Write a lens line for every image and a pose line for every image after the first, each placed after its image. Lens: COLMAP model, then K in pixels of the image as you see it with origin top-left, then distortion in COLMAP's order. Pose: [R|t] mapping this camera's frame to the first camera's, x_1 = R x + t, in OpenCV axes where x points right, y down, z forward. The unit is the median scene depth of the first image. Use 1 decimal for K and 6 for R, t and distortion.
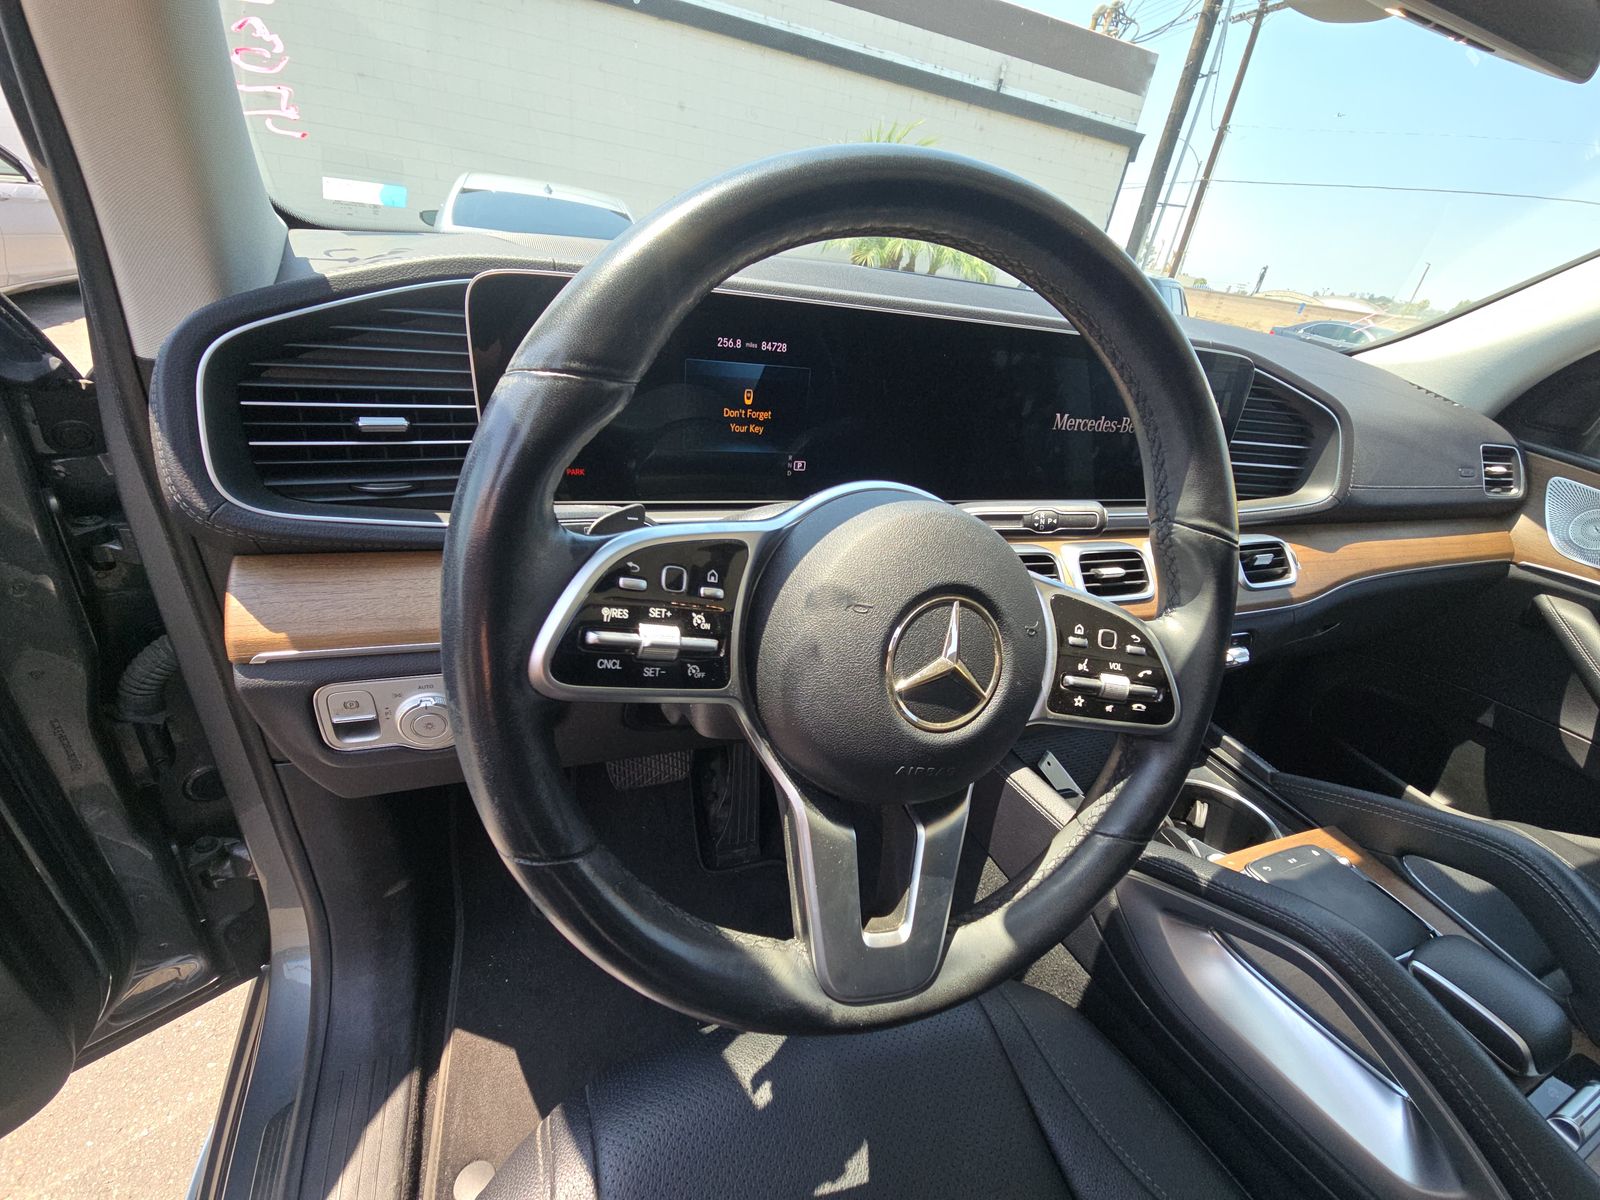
lens RADIAL K [[653.4, 0, 808.1], [0, 653.4, 624.5], [0, 0, 1]] dist [0.009773, -0.007620]
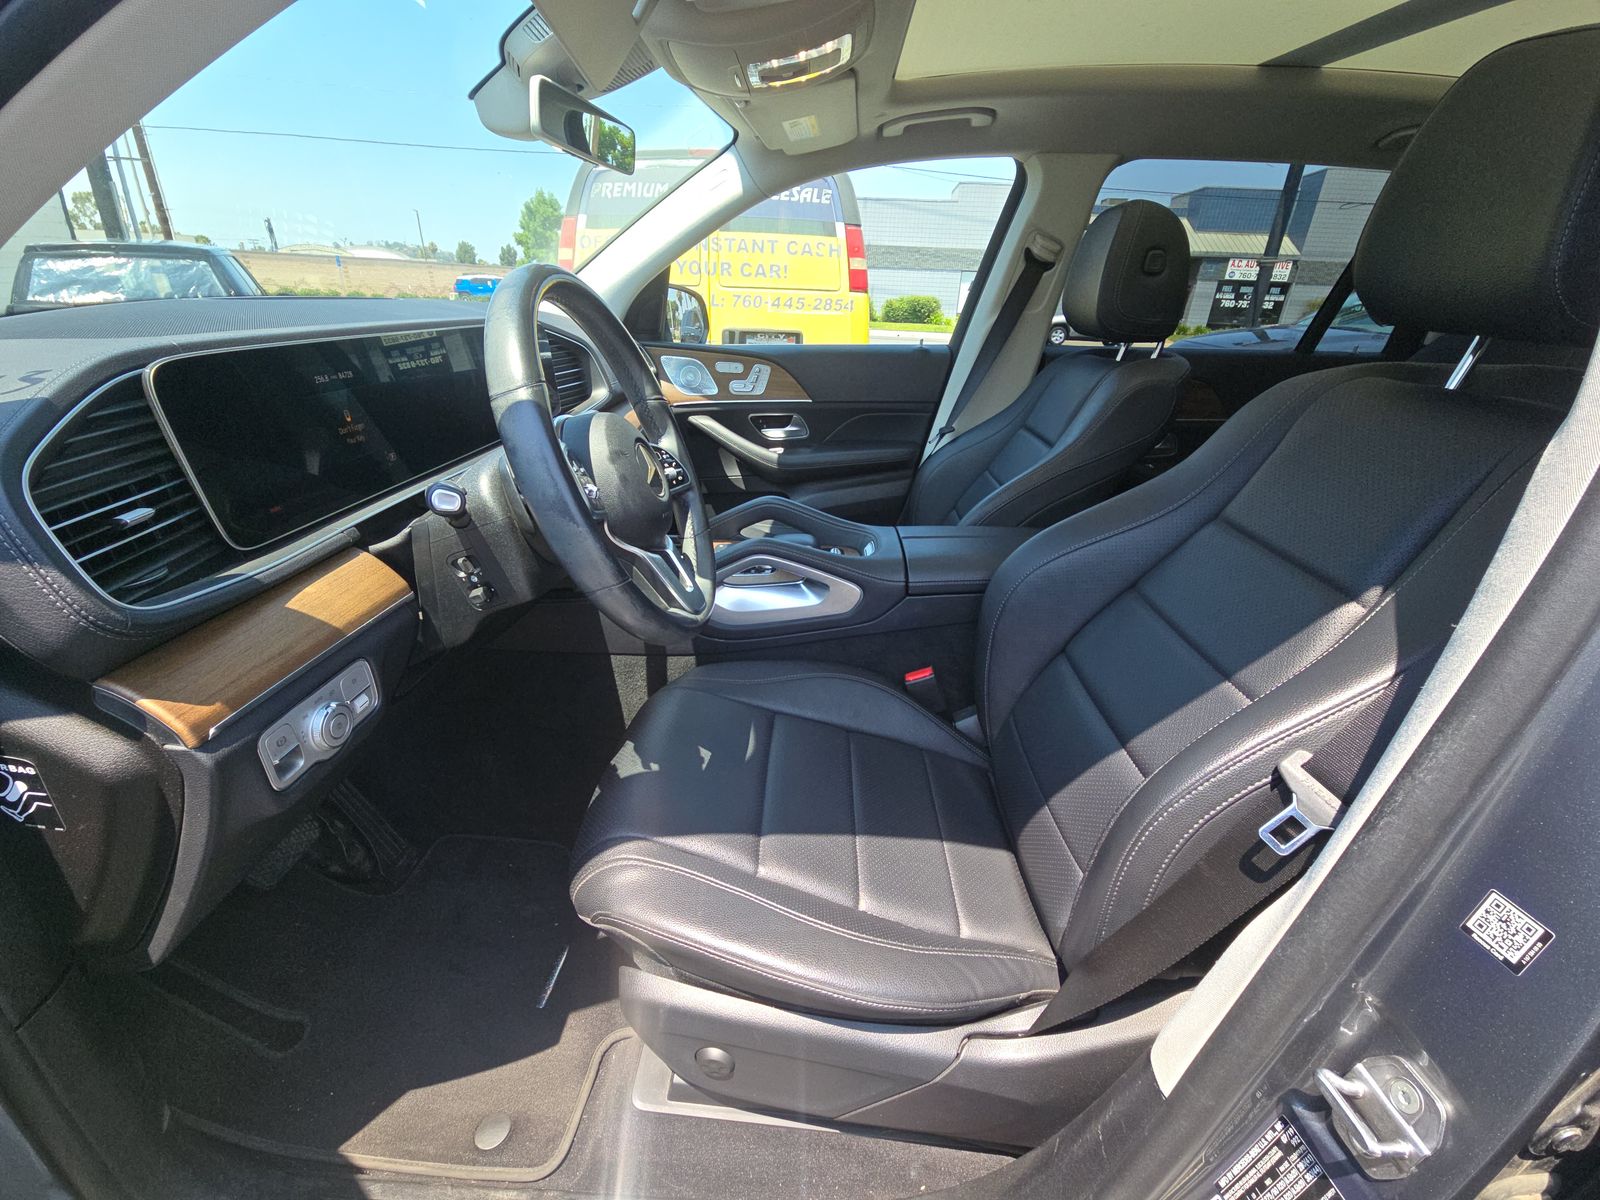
lens RADIAL K [[641.1, 0, 810.6], [0, 641.1, 617.9], [0, 0, 1]] dist [0.026198, -0.020321]
pose [[0.386332, -0.514347, 0.765633, -0.958721], [0.467615, 0.824717, 0.318085, 0.013293], [-0.795037, 0.235135, 0.559131, -0.396326]]
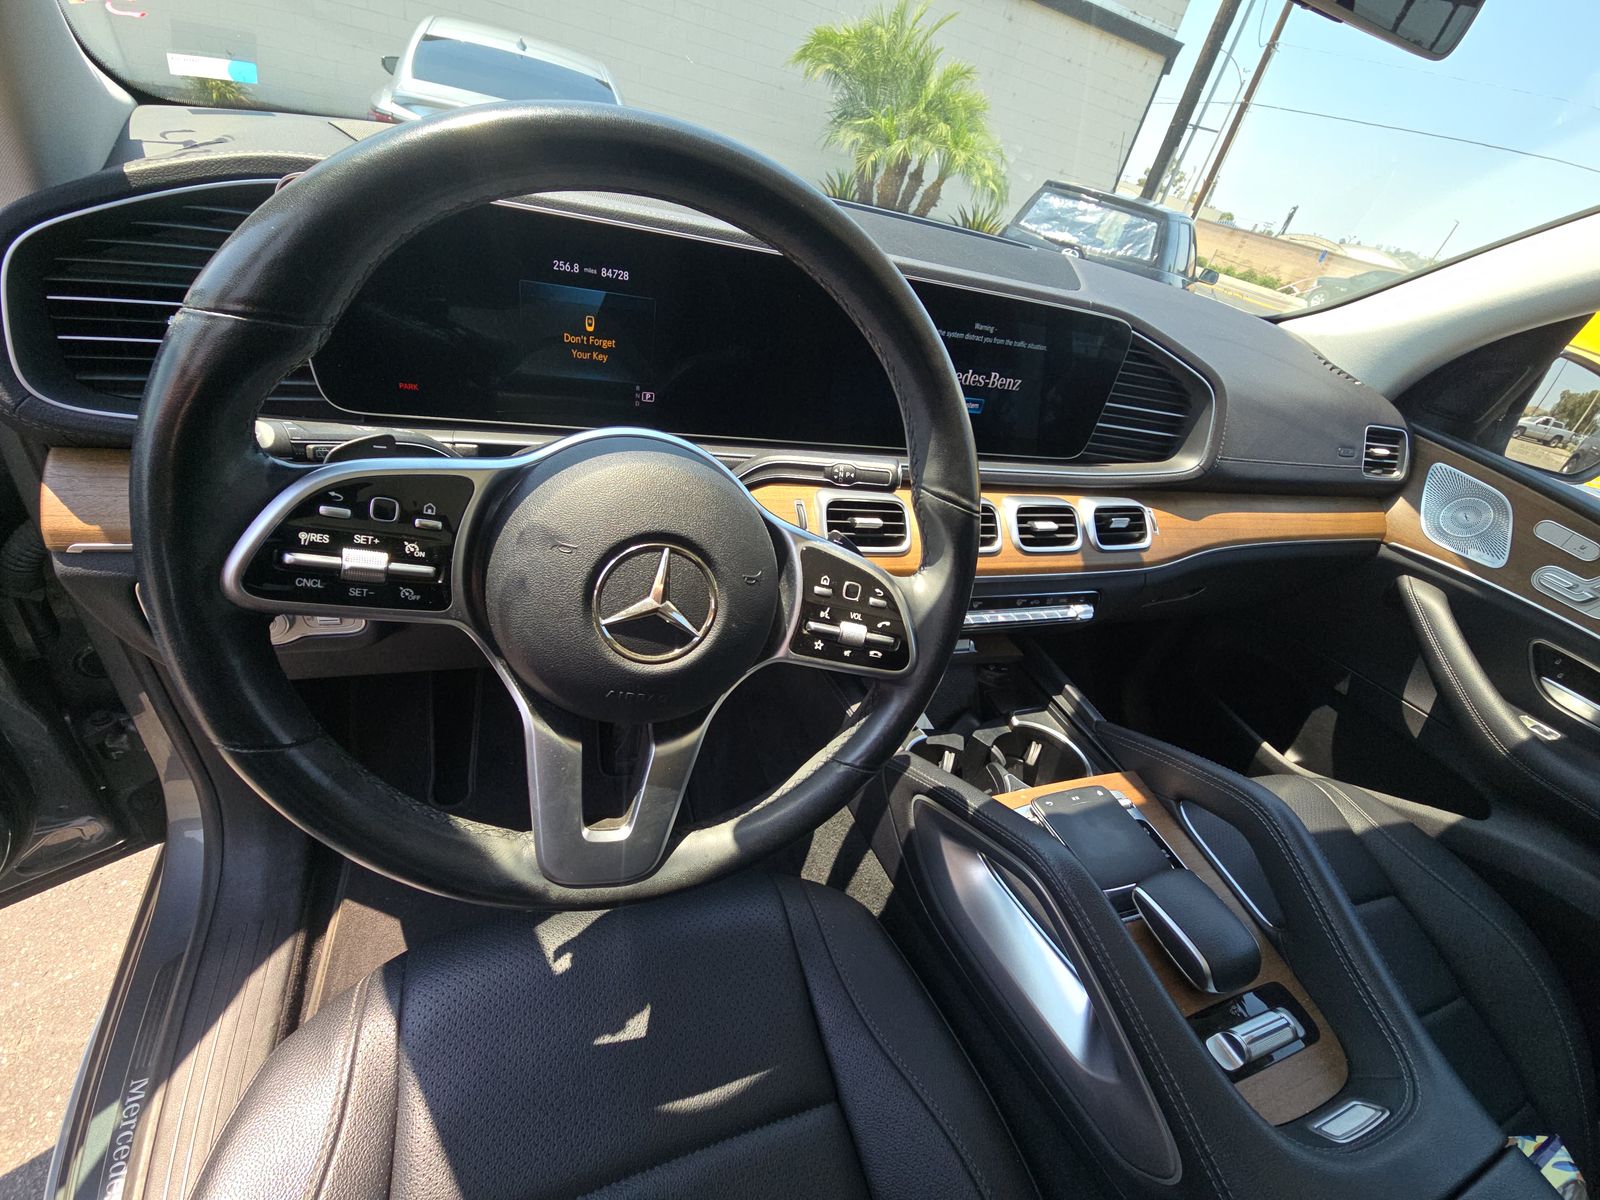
lens RADIAL K [[653.4, 0, 808.1], [0, 653.4, 624.5], [0, 0, 1]] dist [0.009773, -0.007620]
pose [[0.996797, 0.073318, 0.031946, 0.254209], [-0.076572, 0.990223, 0.116597, -0.032009], [-0.023085, -0.118670, 0.992665, -0.069963]]
